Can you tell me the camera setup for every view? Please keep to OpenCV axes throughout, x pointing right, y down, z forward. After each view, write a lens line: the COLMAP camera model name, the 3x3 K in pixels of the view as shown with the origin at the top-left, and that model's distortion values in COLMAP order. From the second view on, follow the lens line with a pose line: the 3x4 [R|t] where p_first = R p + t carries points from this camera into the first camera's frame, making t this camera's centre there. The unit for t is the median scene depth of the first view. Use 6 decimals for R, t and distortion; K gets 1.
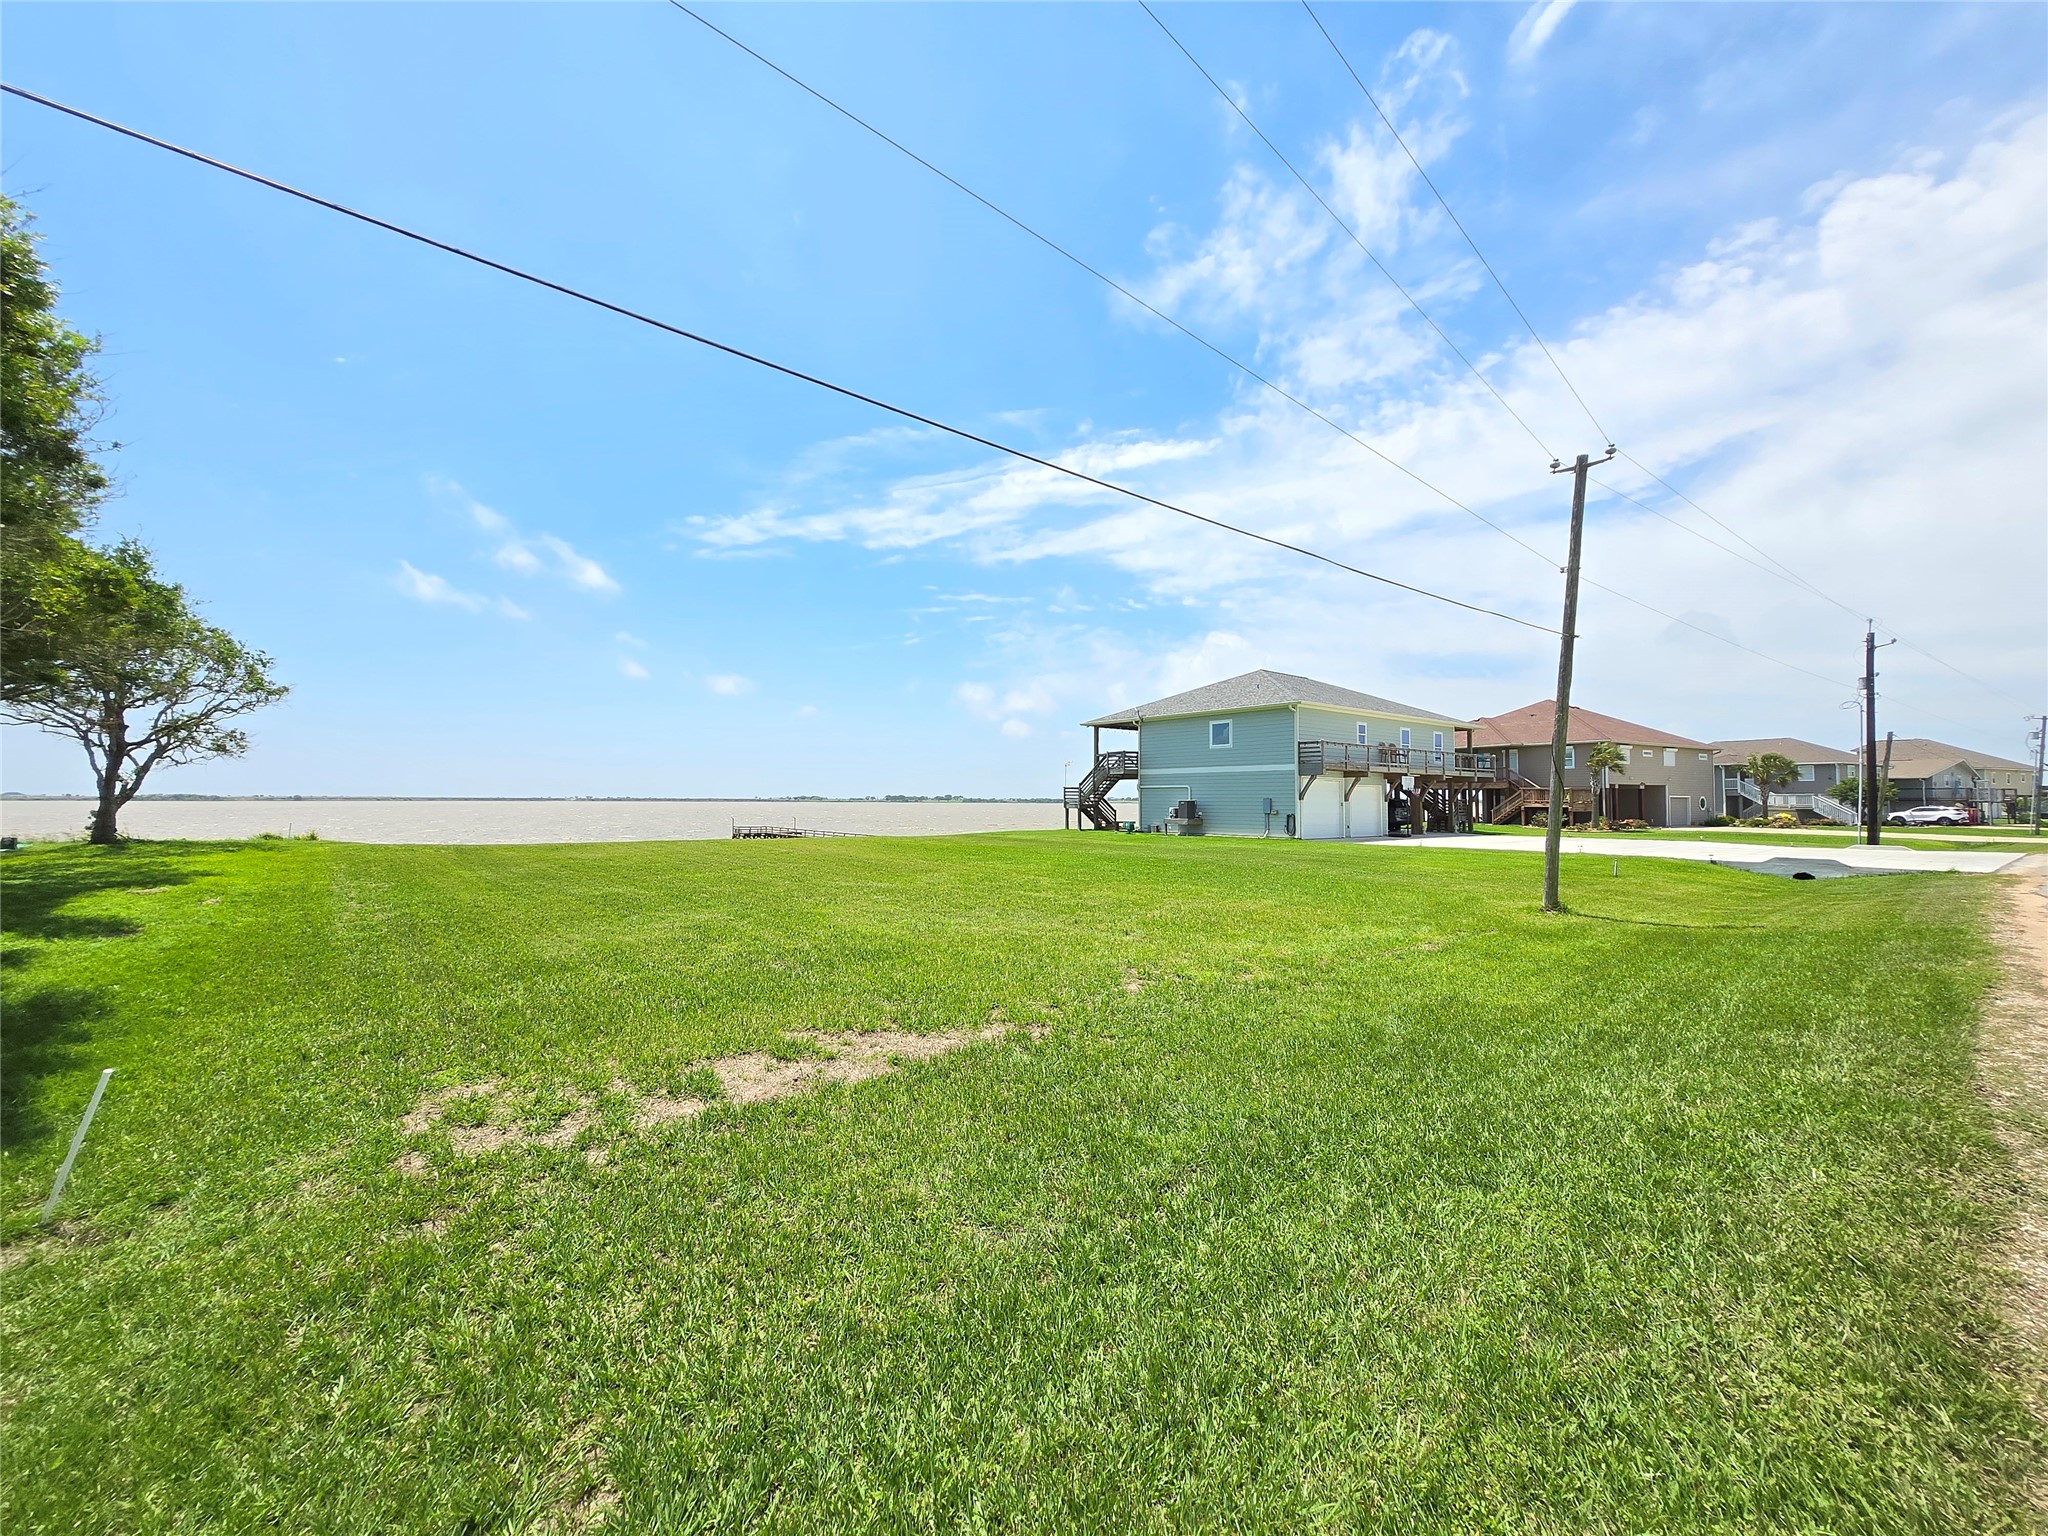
lens RADIAL K [[805.7, 0, 1027.9], [0, 805.7, 776.2], [0, 0, 1]] dist [0.003175, -0.000095]
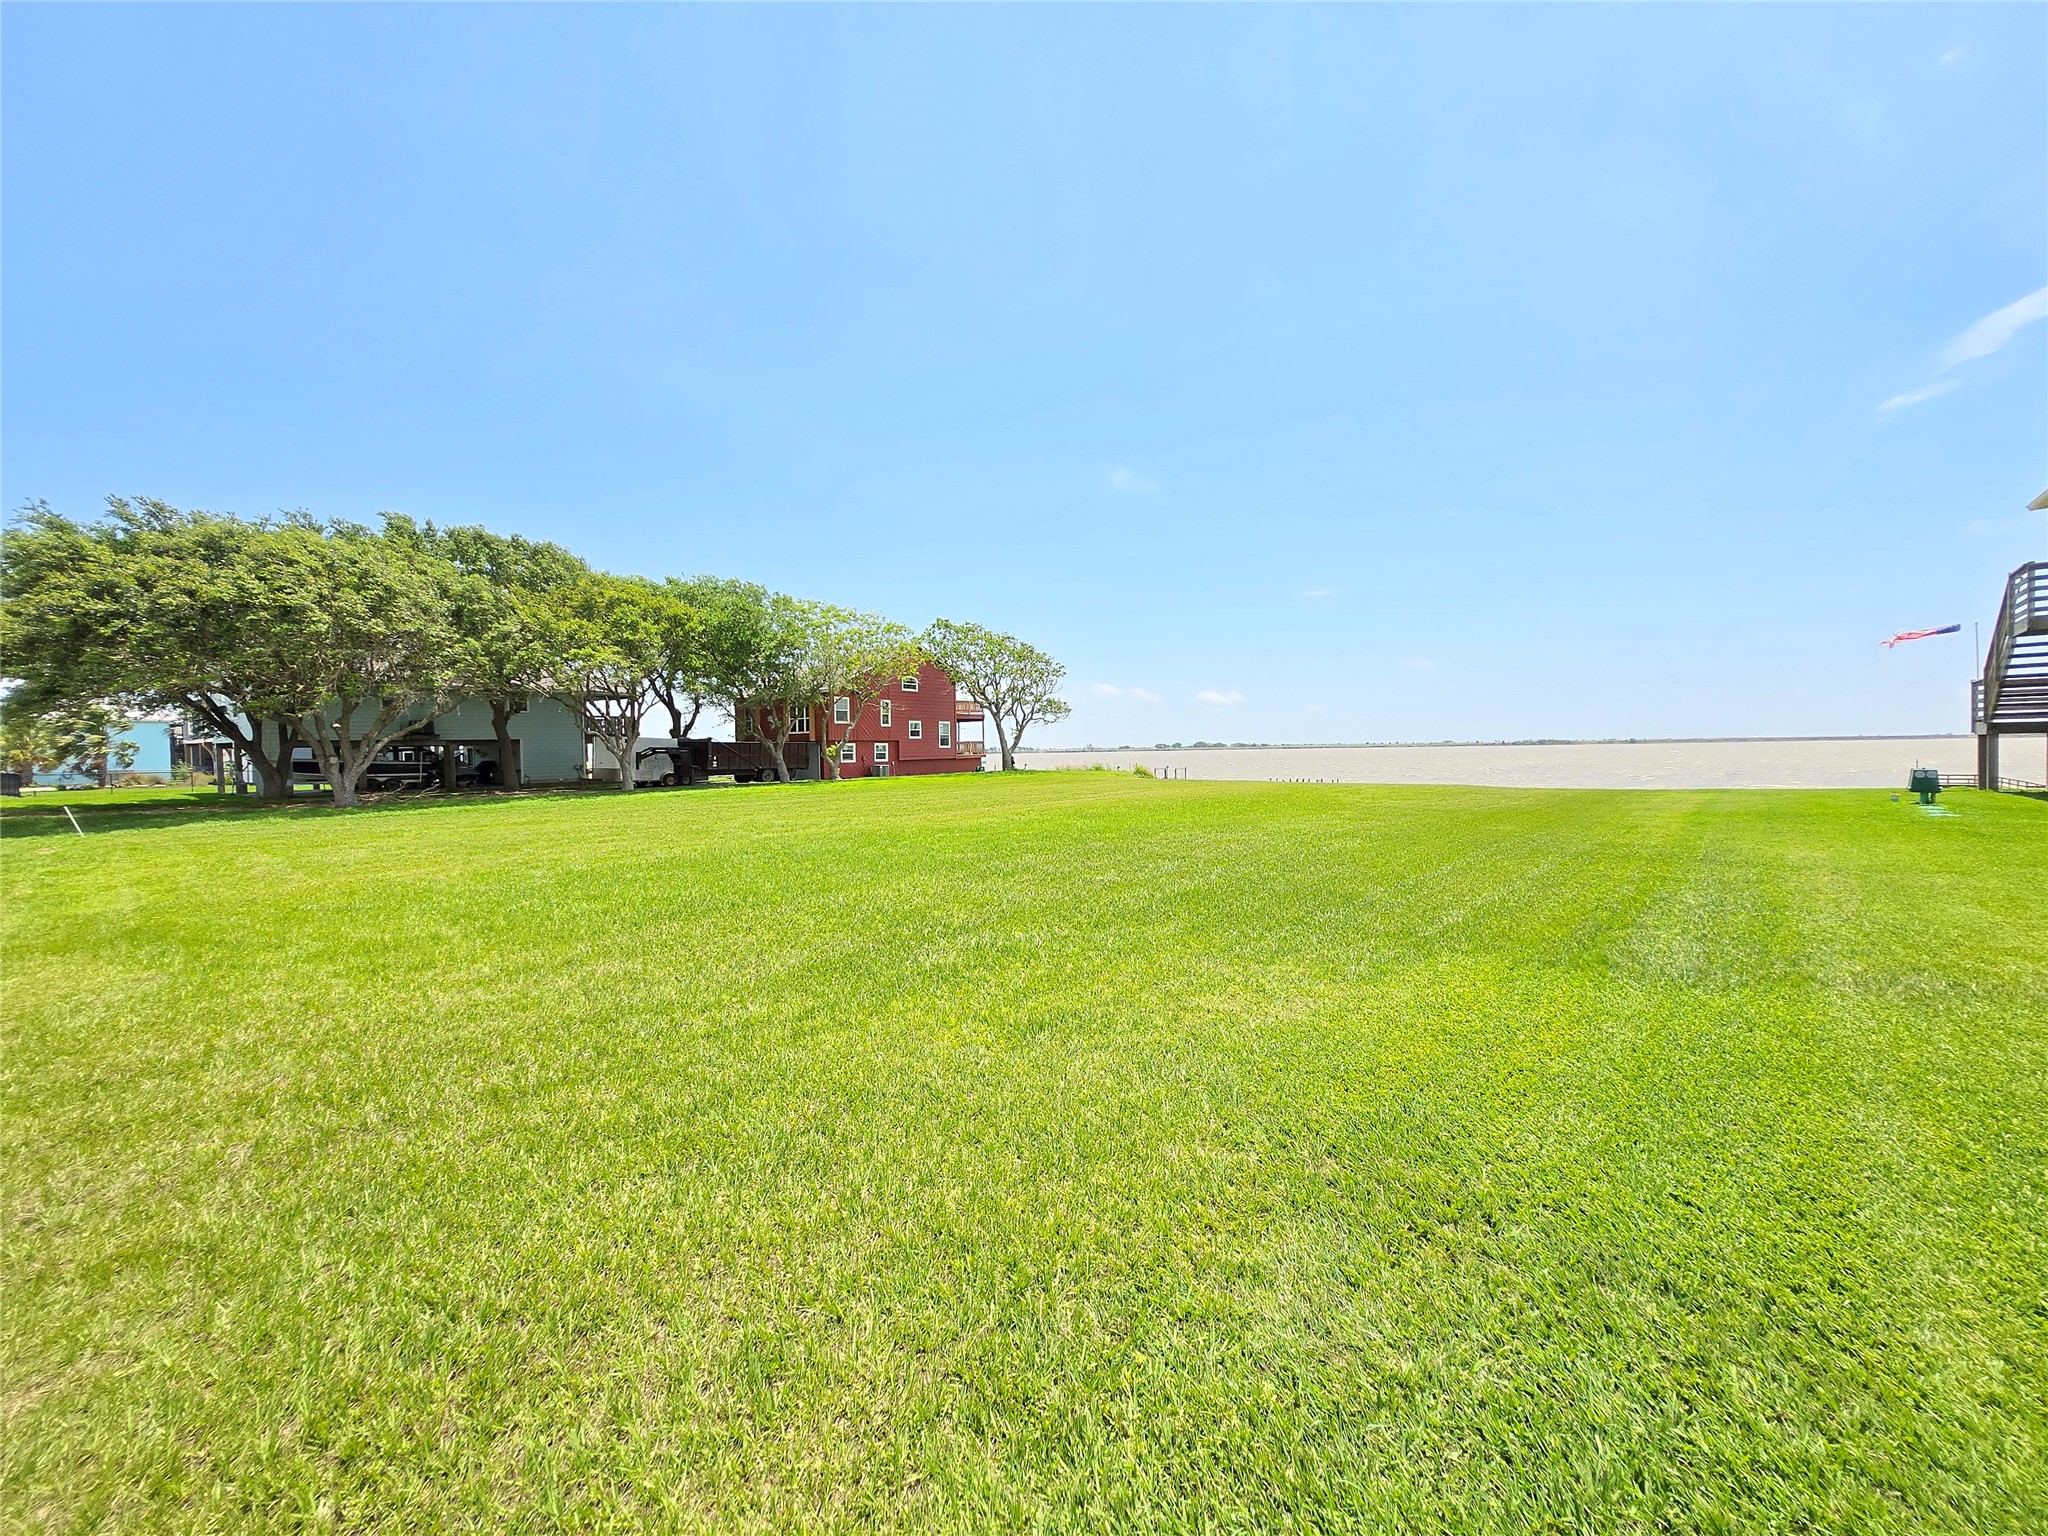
lens RADIAL K [[805.7, 0, 1029.2], [0, 805.7, 775.0], [0, 0, 1]] dist [0.003175, -0.000095]
pose [[0.162161, 0.022831, -0.986500, 0.381224], [0.047034, 0.998417, 0.030838, 0.027241], [0.985643, -0.051400, 0.160831, 0.502673]]
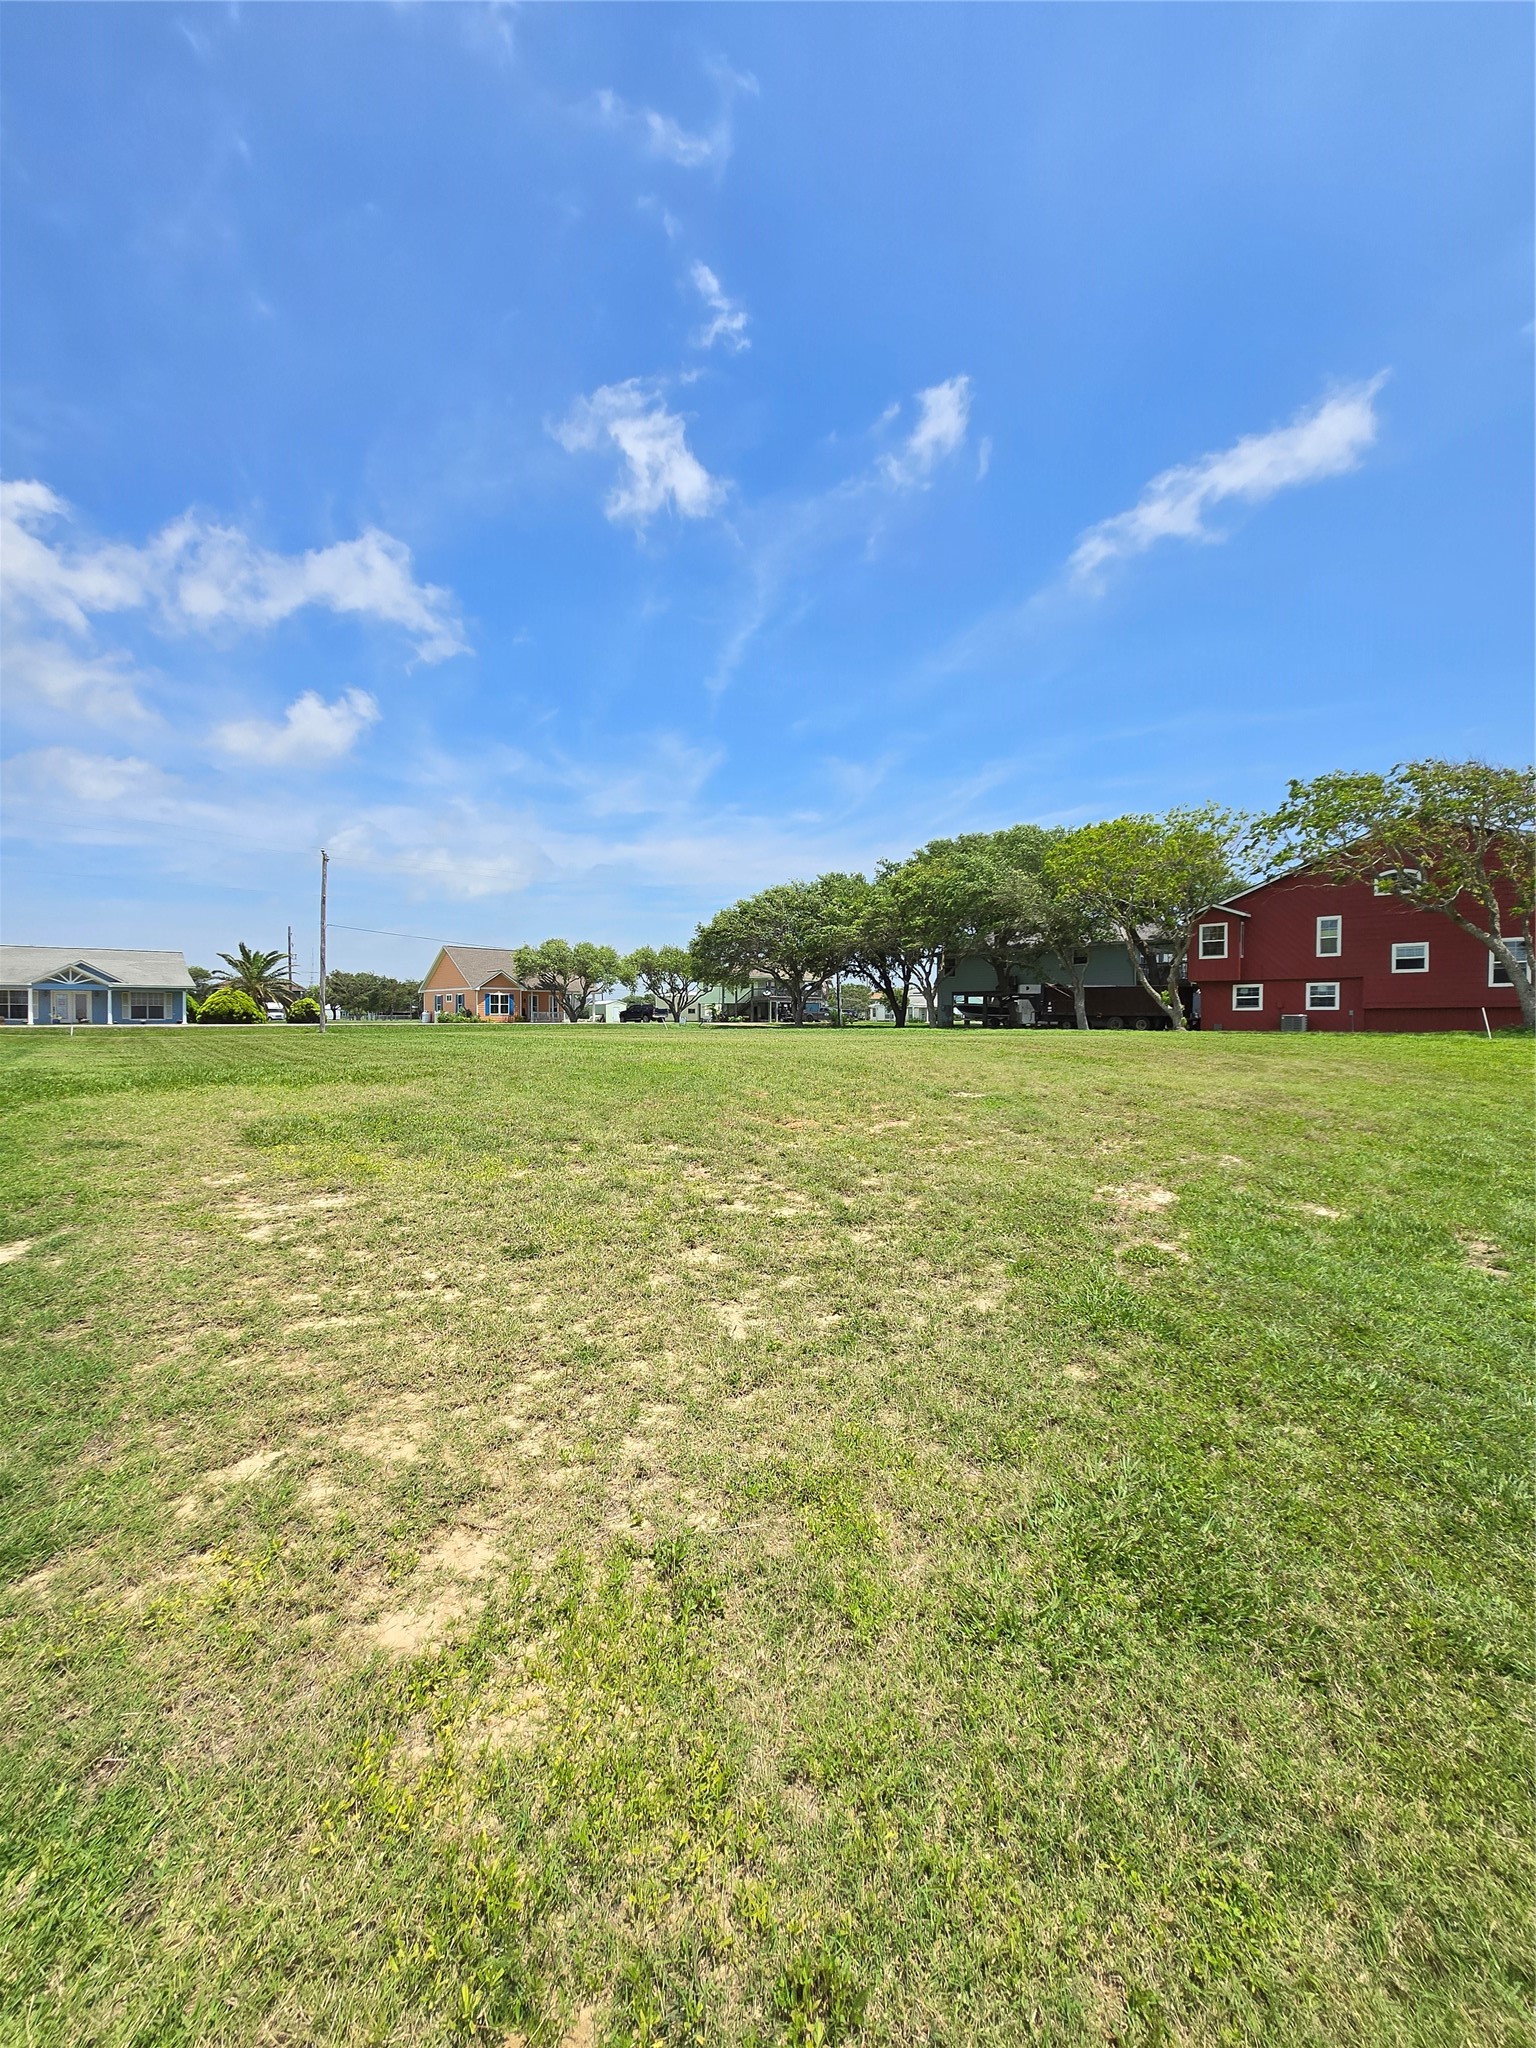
lens RADIAL K [[805.7, 0, 771.8], [0, 805.7, 1027.6], [0, 0, 1]] dist [0.003175, -0.000095]
pose [[-0.999828, -0.006320, -0.017442, -0.212322], [-0.006048, 0.999860, -0.015602, 0.062896], [0.017538, -0.015494, -0.999726, 1.190186]]
